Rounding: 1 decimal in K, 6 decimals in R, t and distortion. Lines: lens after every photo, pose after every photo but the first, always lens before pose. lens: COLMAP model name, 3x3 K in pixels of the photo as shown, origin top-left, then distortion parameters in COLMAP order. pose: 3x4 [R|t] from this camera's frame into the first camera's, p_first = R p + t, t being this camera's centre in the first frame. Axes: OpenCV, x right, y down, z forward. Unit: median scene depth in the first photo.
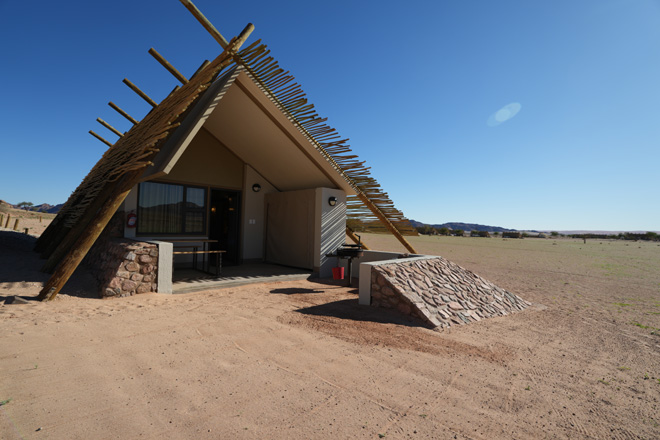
lens RADIAL K [[307.2, 0, 326.7], [0, 307.2, 221.2], [0, 0, 1]] dist [-0.050393, 0.011276]
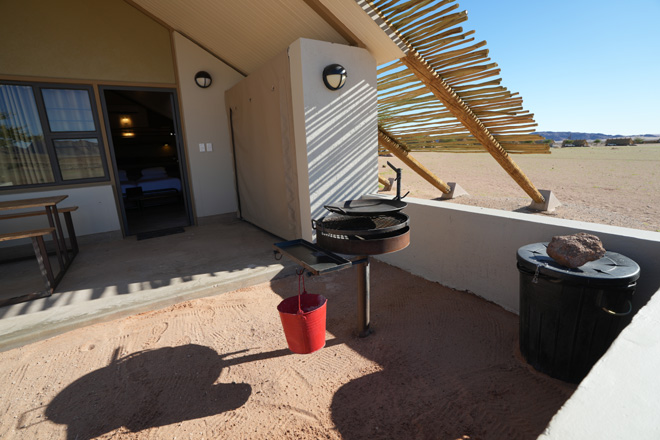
lens RADIAL K [[307.2, 0, 328.0], [0, 307.2, 218.3], [0, 0, 1]] dist [-0.050393, 0.011276]
pose [[0.977137, -0.028391, -0.210707, 0.073140], [0.077818, 0.970035, 0.230167, 0.015641], [0.197859, -0.241301, 0.950066, 0.514109]]
